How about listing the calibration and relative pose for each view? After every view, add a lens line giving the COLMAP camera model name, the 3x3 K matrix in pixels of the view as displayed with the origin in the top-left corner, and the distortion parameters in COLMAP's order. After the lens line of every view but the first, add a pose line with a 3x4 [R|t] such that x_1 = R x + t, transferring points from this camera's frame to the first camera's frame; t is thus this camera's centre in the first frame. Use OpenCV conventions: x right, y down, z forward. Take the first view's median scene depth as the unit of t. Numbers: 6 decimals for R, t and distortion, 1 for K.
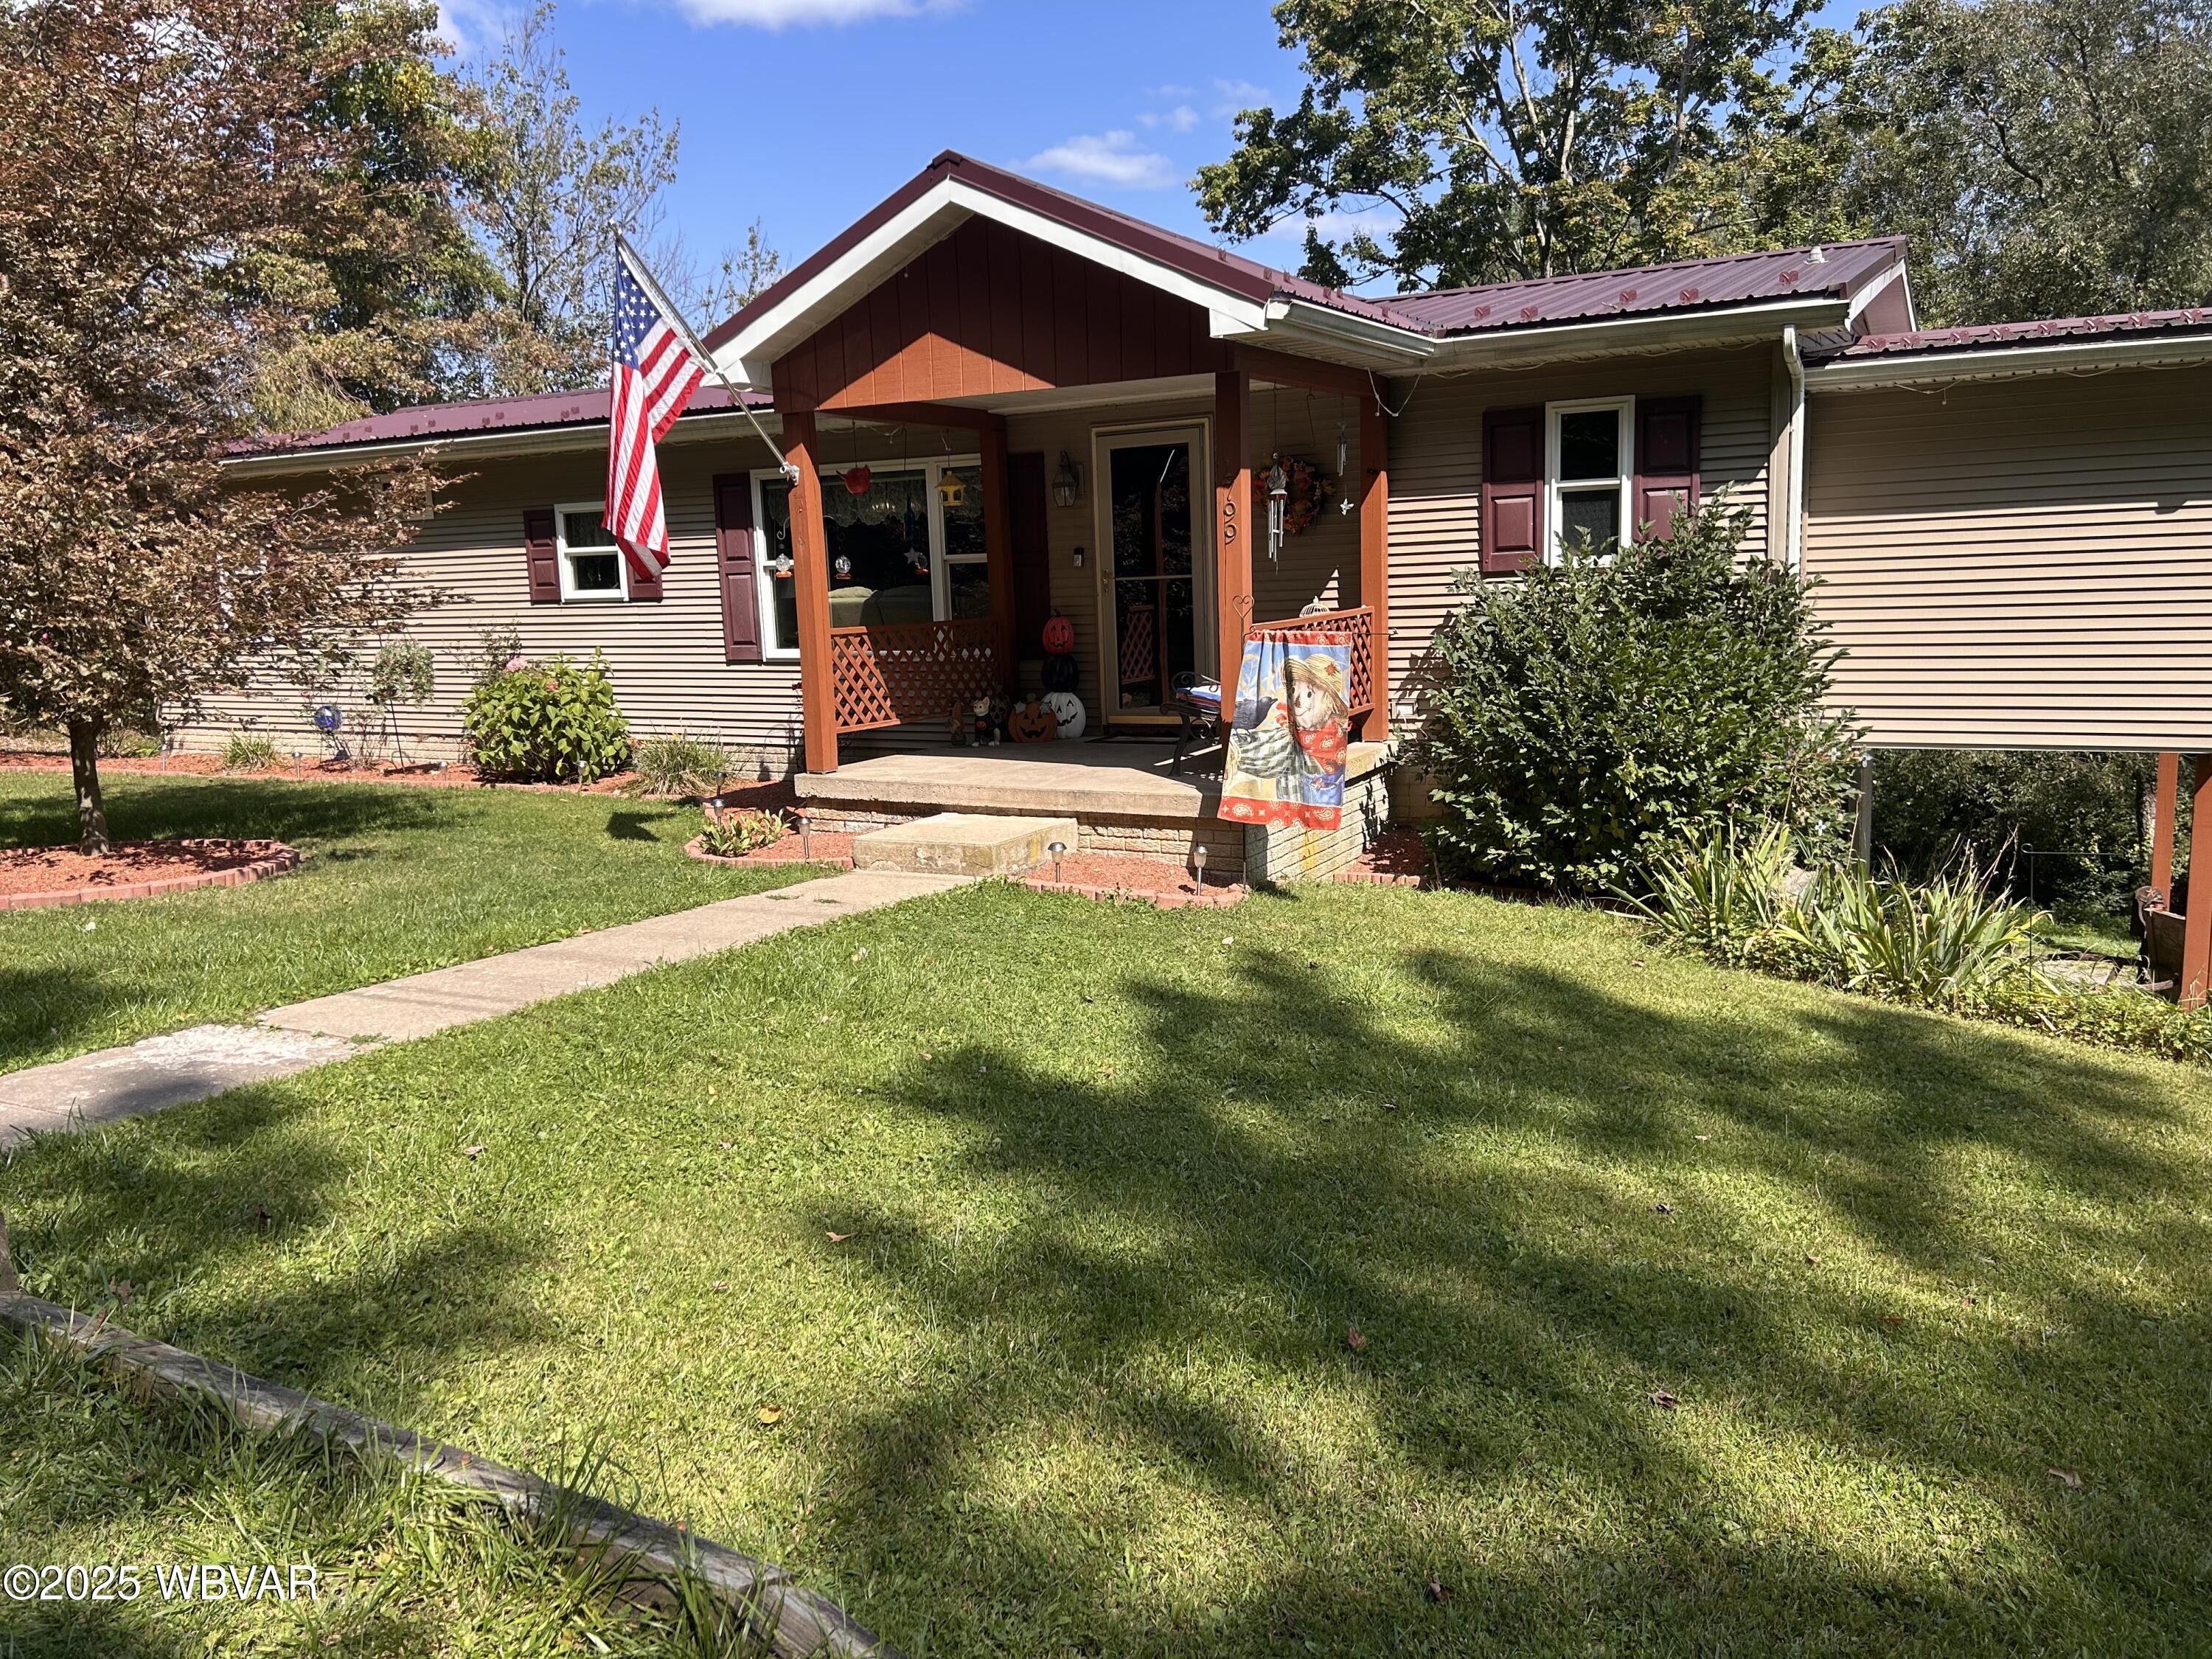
lens RADIAL K [[1648.3, 0, 1114.8], [0, 1648.3, 838.0], [0, 0, 1]] dist [0.065121, -0.074287]
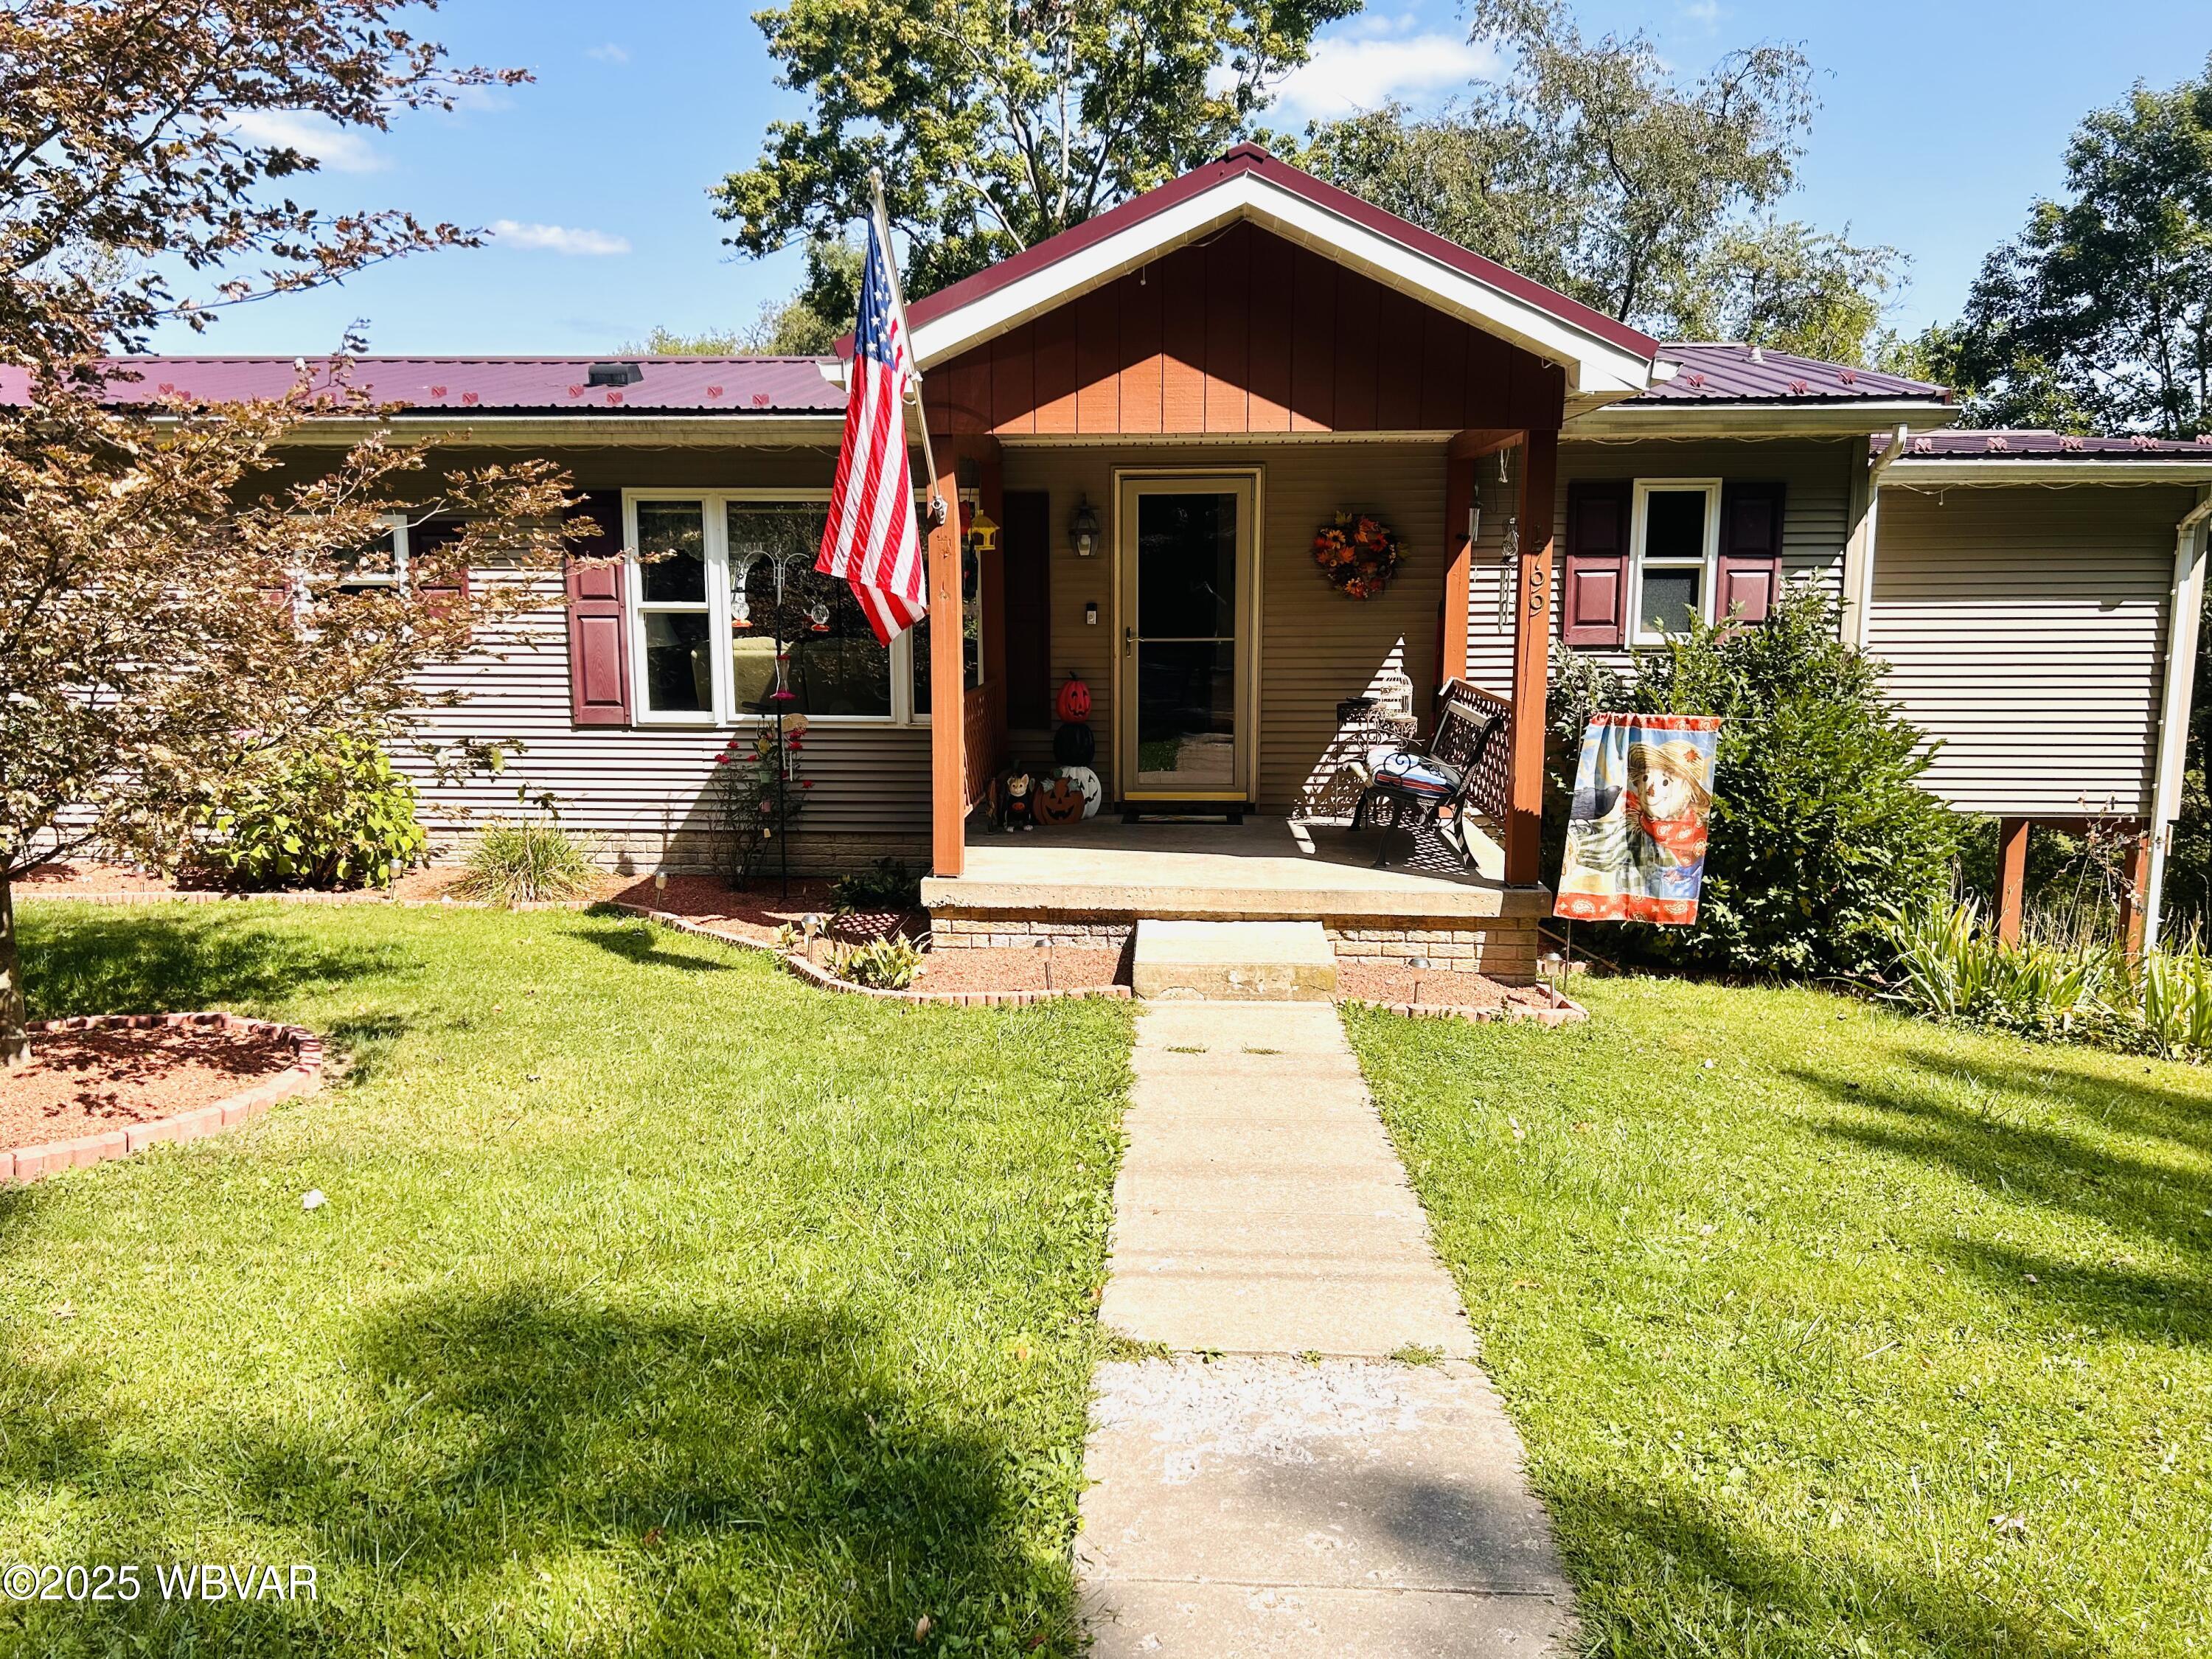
lens RADIAL K [[1648.3, 0, 1105.2], [0, 1648.3, 837.6], [0, 0, 1]] dist [0.065121, -0.074287]
pose [[0.902310, -0.028873, 0.430121, -0.476926], [0.037510, 0.999229, -0.011613, -0.048029], [-0.429454, 0.026612, 0.902697, 0.246759]]
